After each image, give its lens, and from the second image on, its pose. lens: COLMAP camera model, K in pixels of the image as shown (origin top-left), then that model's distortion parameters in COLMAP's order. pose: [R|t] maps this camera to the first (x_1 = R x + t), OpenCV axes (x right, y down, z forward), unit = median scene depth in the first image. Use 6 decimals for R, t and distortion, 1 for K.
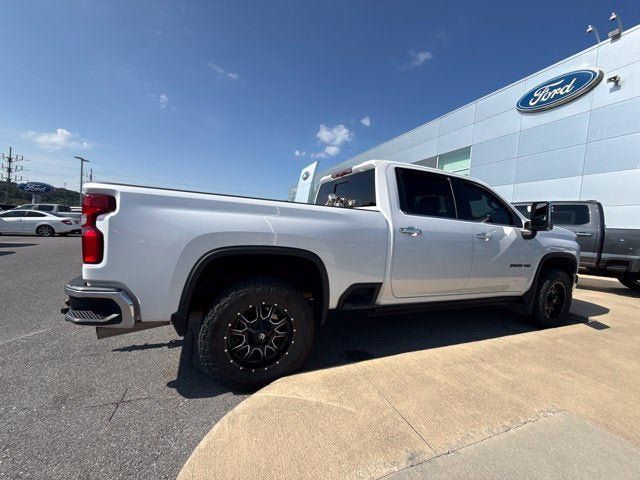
lens RADIAL K [[254.9, 0, 318.8], [0, 254.9, 234.7], [0, 0, 1]] dist [0.001956, 0.000114]
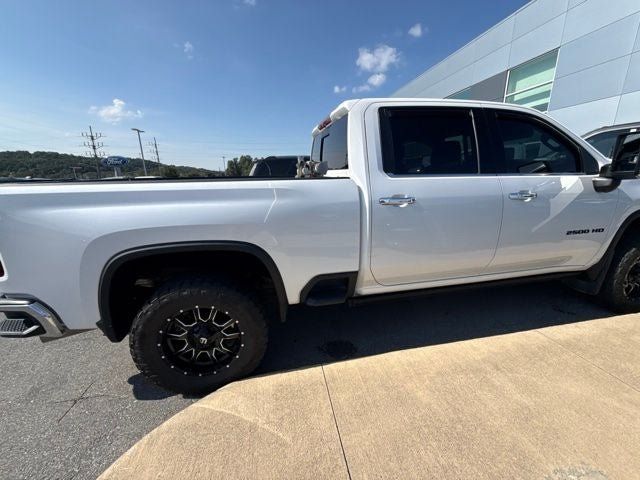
lens RADIAL K [[254.9, 0, 318.8], [0, 254.9, 234.4], [0, 0, 1]] dist [0.001956, 0.000114]
pose [[0.976915, -0.038324, -0.210161, 0.300267], [0.081233, 0.976519, 0.199530, -0.085469], [0.197579, -0.211996, 0.957089, 0.256963]]
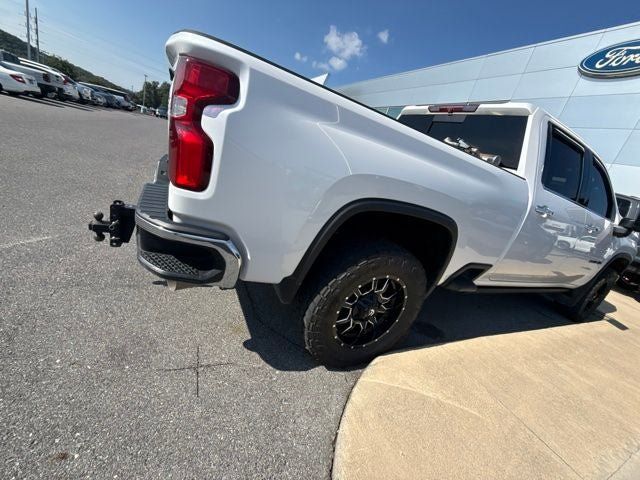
lens RADIAL K [[254.9, 0, 308.9], [0, 254.9, 231.5], [0, 0, 1]] dist [0.001956, 0.000114]
pose [[0.975525, 0.189329, 0.111825, -0.452576], [-0.212694, 0.941487, 0.261465, -0.006858], [-0.055779, -0.278851, 0.958713, 0.257198]]
